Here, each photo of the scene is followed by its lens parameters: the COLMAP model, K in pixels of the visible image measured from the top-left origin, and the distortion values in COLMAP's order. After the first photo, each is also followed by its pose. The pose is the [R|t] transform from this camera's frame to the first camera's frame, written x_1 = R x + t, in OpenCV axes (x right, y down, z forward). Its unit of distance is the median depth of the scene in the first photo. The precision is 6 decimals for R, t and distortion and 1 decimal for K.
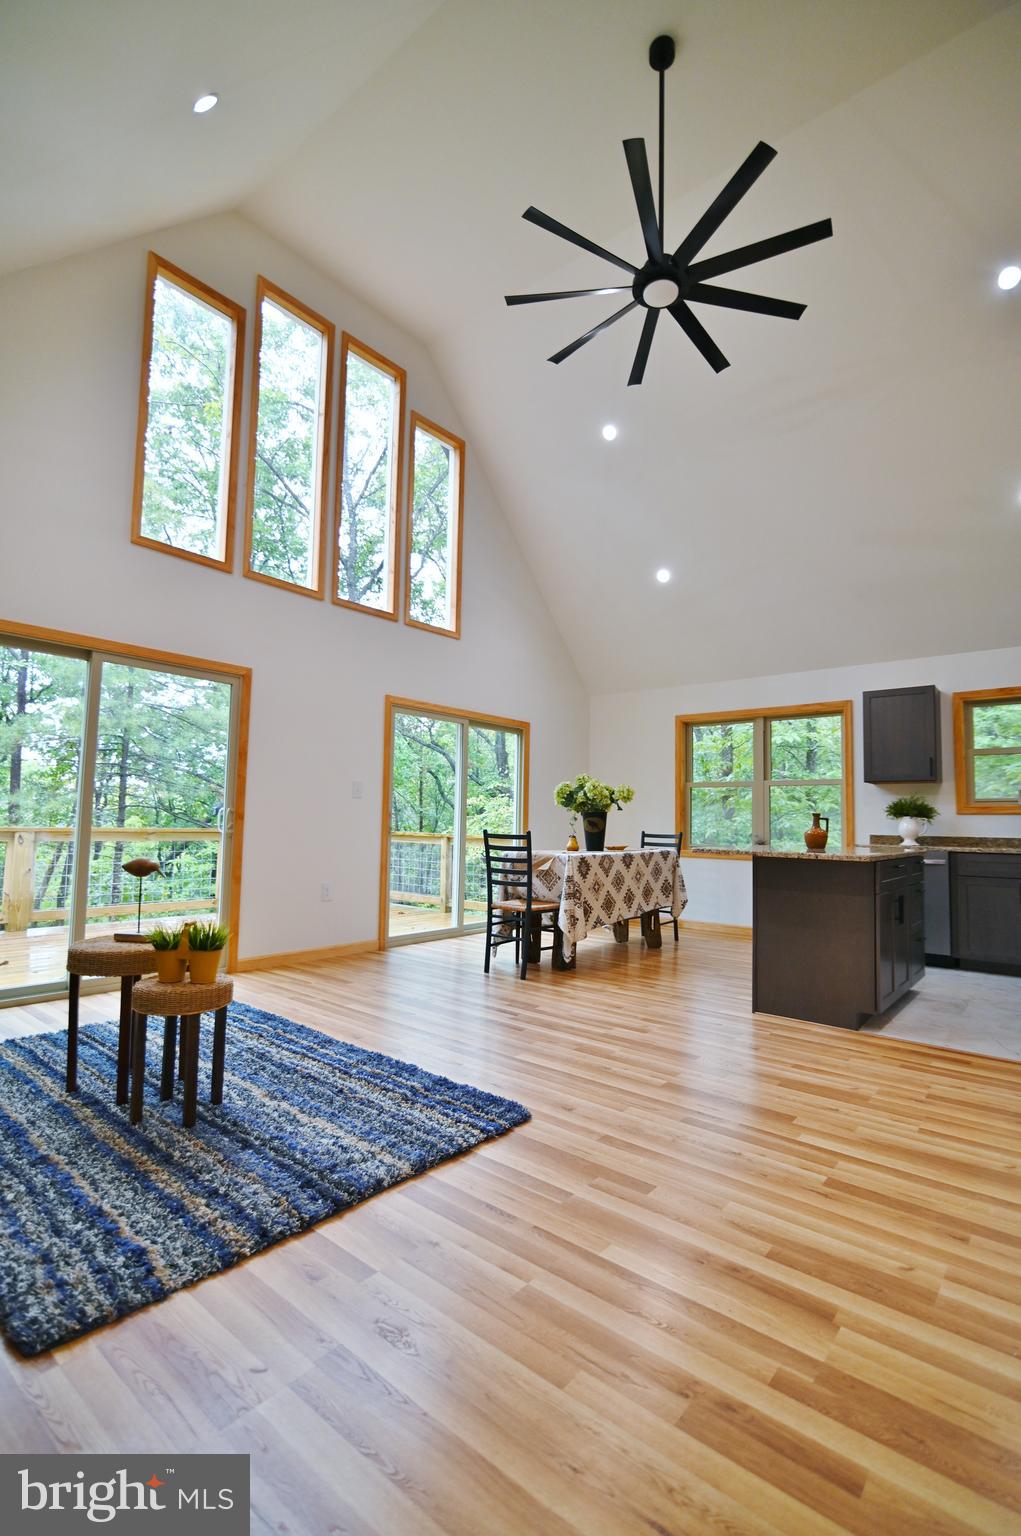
lens RADIAL K [[703.0, 0, 518.3], [0, 703.0, 770.0], [0, 0, 1]] dist [-0.020515, 0.000311]
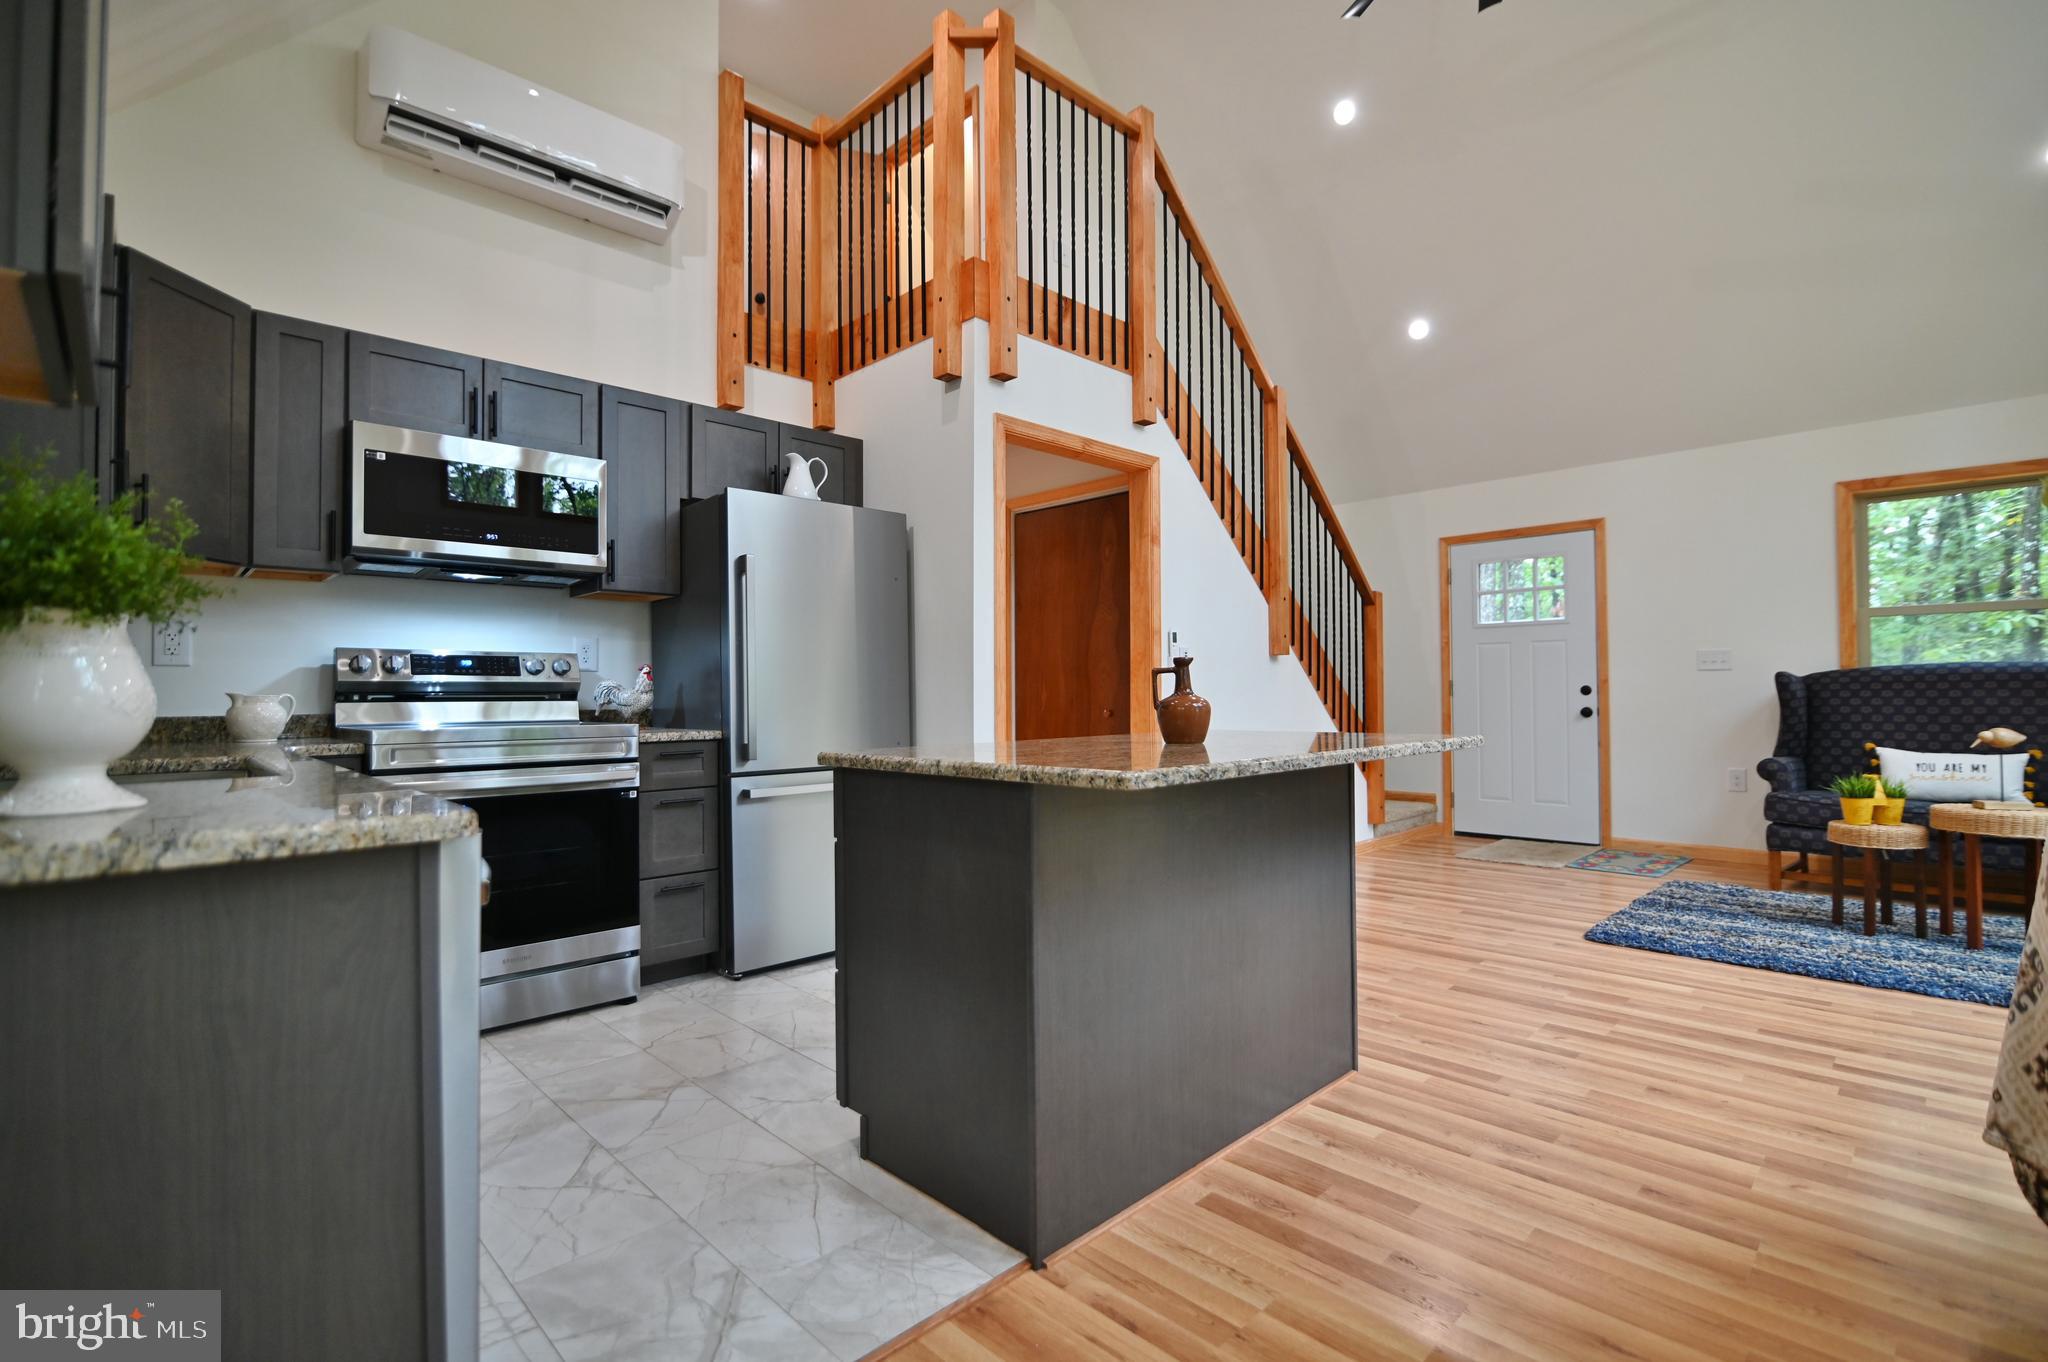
lens RADIAL K [[937.3, 0, 1019.9], [0, 937.3, 679.4], [0, 0, 1]] dist [-0.020515, 0.000311]
pose [[-0.993438, -0.010623, 0.113878, 0.380687], [-0.020429, 0.996147, -0.085289, 0.102897], [-0.112533, -0.087055, -0.989827, 1.296868]]
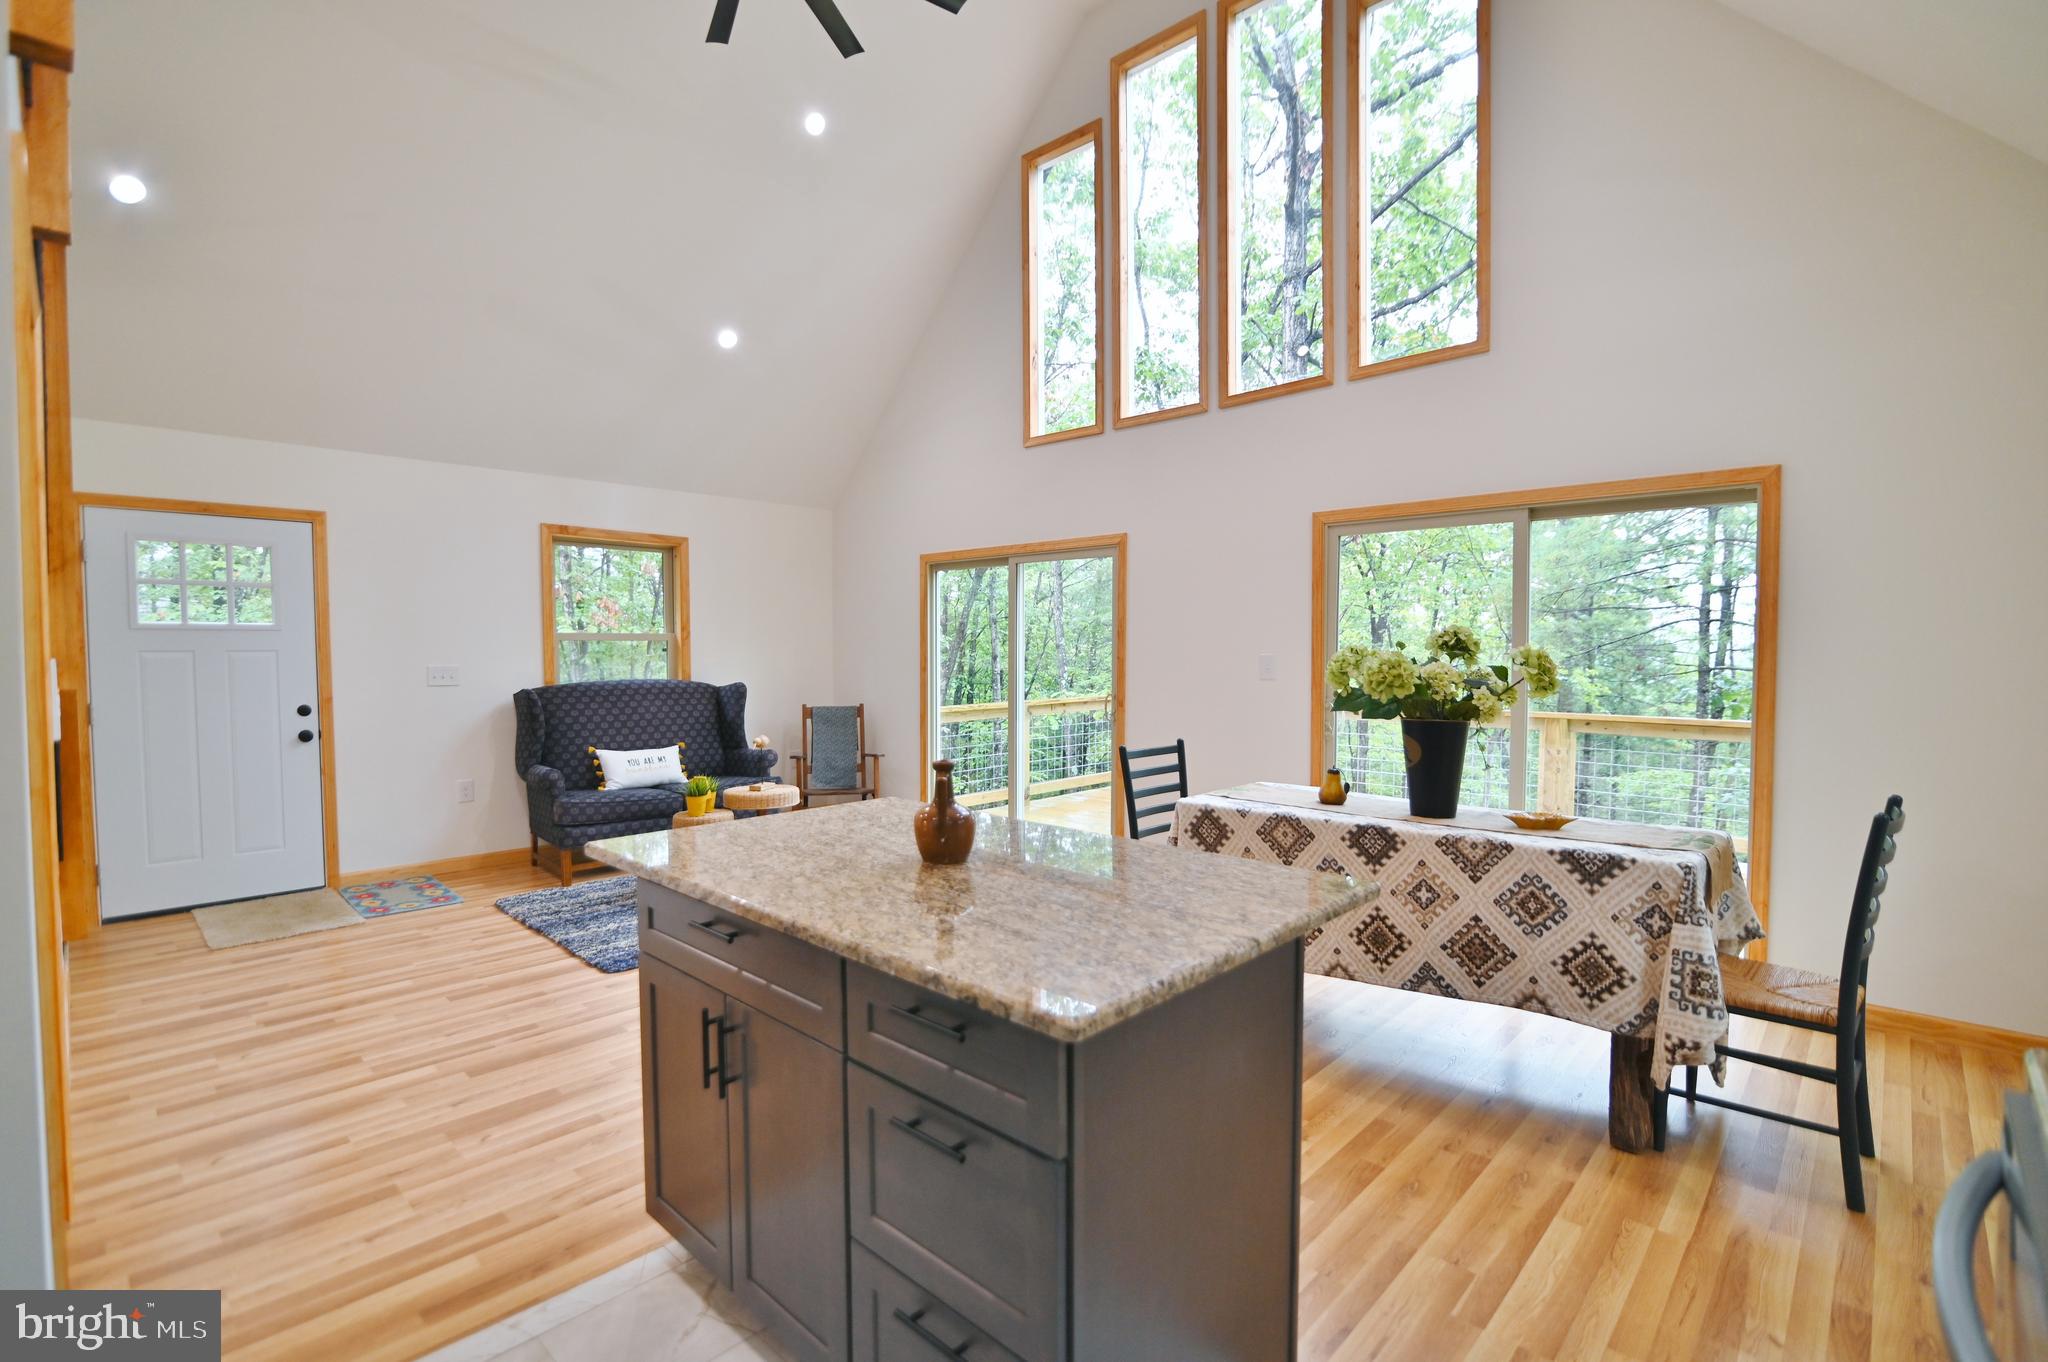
lens RADIAL K [[937.3, 0, 1025.4], [0, 937.3, 684.5], [0, 0, 1]] dist [-0.020515, 0.000311]
pose [[-0.073902, 0.019127, -0.997082, 0.744979], [0.073483, 0.997203, 0.013683, 0.016200], [0.994555, -0.072257, -0.075100, 0.897934]]
